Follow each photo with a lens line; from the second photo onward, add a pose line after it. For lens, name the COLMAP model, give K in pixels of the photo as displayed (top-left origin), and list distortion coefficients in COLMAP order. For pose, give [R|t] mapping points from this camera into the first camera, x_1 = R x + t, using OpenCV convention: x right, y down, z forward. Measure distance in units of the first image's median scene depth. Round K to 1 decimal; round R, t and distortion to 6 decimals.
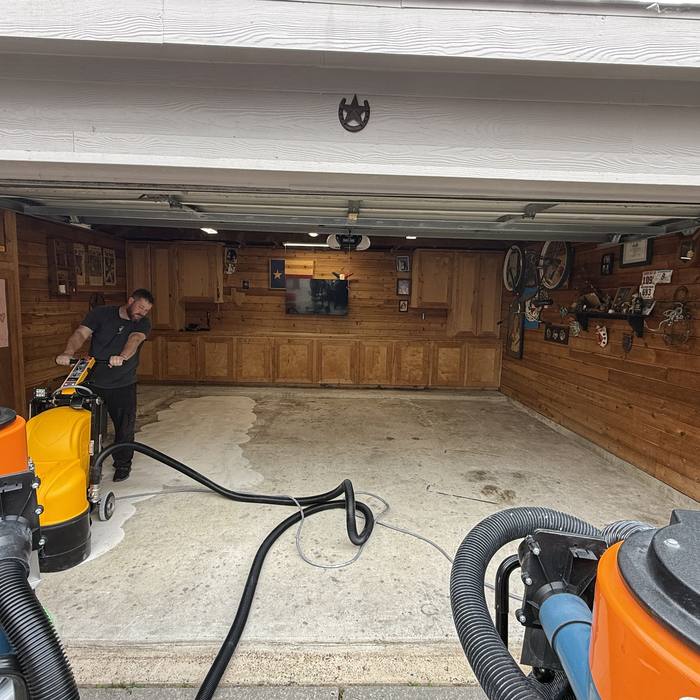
lens RADIAL K [[423.8, 0, 348.3], [0, 423.8, 351.1], [0, 0, 1]] dist [0.001434, -0.000733]
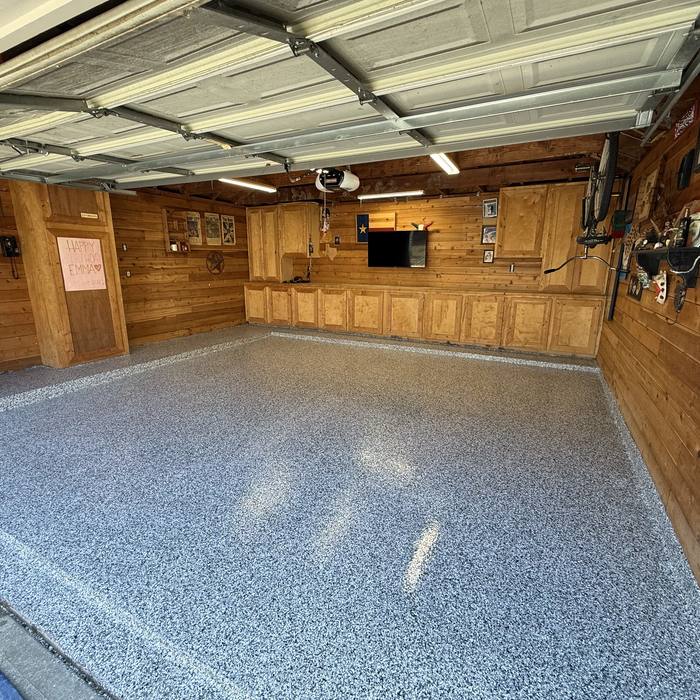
lens RADIAL K [[372.2, 0, 351.2], [0, 372.2, 348.0], [0, 0, 1]] dist [0.000073, -0.001054]
pose [[0.881654, 0.087433, -0.463725, 0.273385], [-0.036771, 0.992427, 0.117205, 0.005202], [0.470461, -0.086283, 0.878192, 0.158757]]
